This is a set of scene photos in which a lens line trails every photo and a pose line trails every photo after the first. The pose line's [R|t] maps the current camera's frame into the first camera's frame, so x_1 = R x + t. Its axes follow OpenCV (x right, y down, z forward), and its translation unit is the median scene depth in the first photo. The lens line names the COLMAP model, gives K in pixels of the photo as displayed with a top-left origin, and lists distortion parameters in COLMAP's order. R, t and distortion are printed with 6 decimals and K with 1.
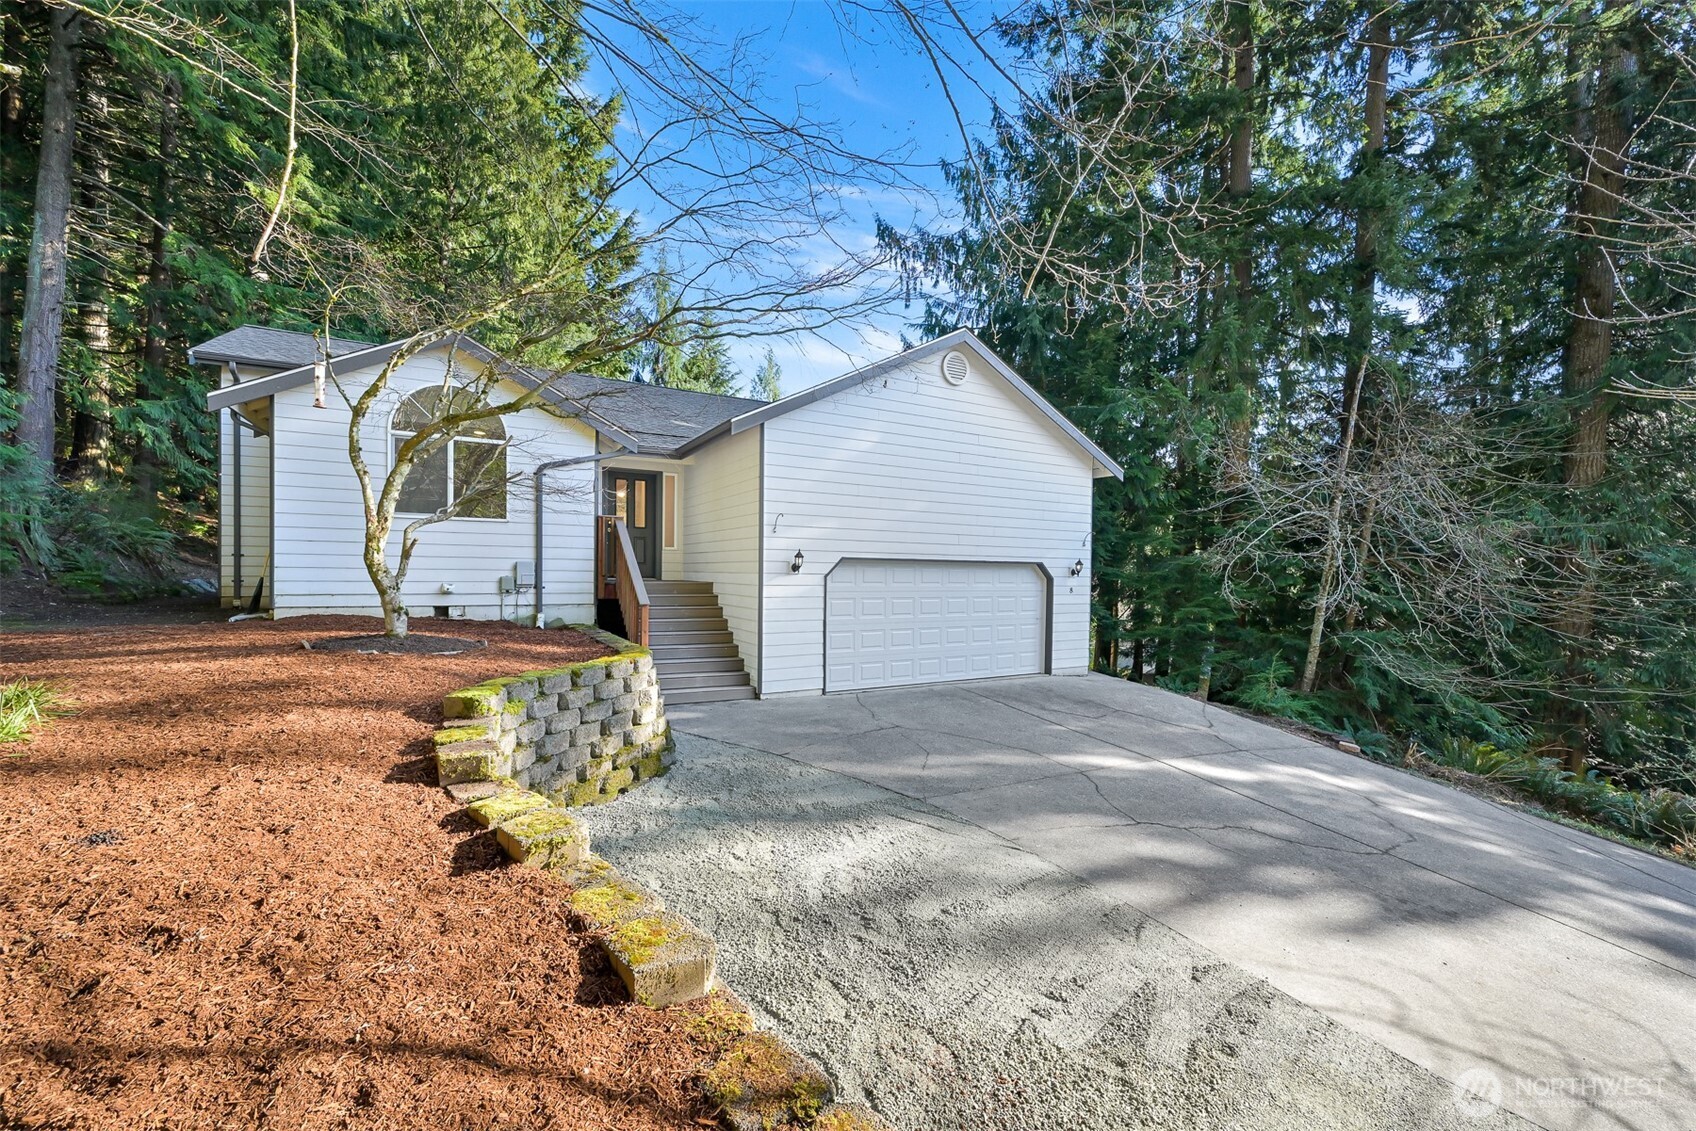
lens RADIAL K [[726.4, 0, 848.0], [0, 726.4, 565.5], [0, 0, 1]] dist [-0.001052, -0.000108]
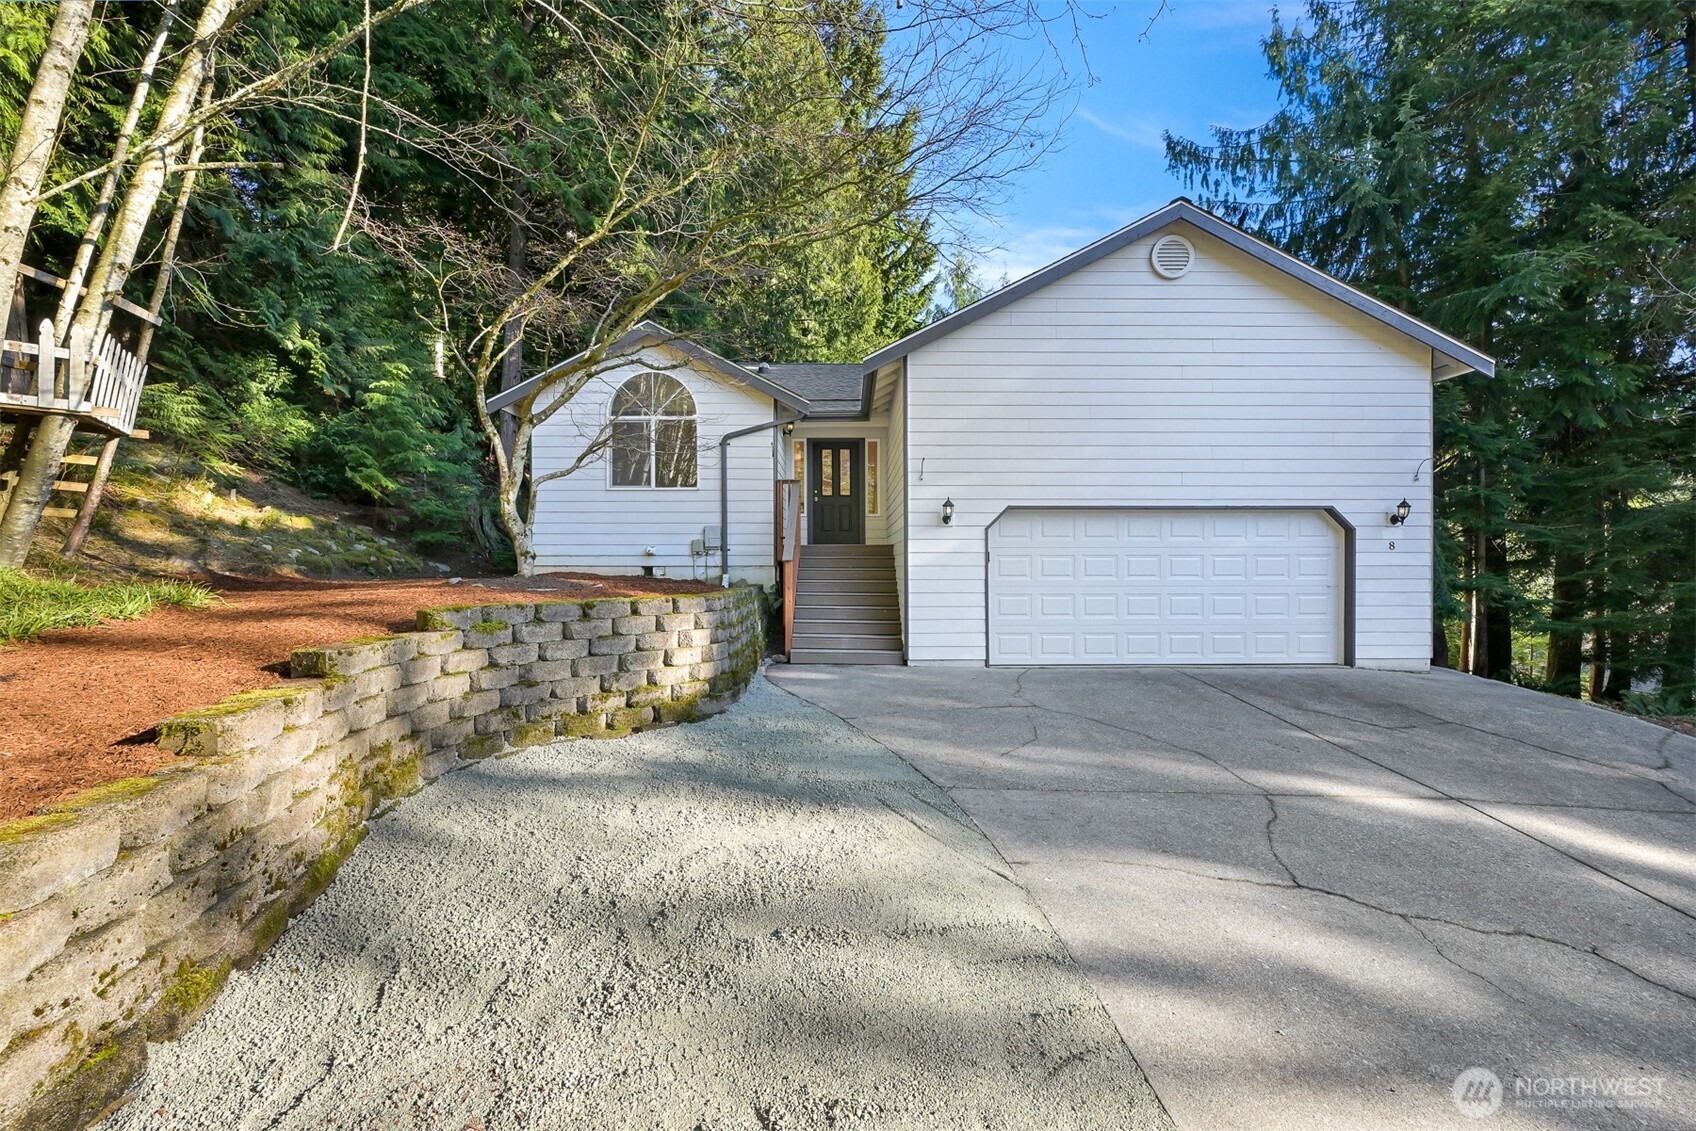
lens RADIAL K [[685.6, 0, 848.0], [0, 685.6, 565.5], [0, 0, 1]] dist [-0.000667, 0.000049]
pose [[0.858275, -0.015243, -0.512963, 0.248590], [0.012493, 0.999883, -0.008809, 0.064766], [0.513037, 0.001152, 0.858365, 0.227368]]
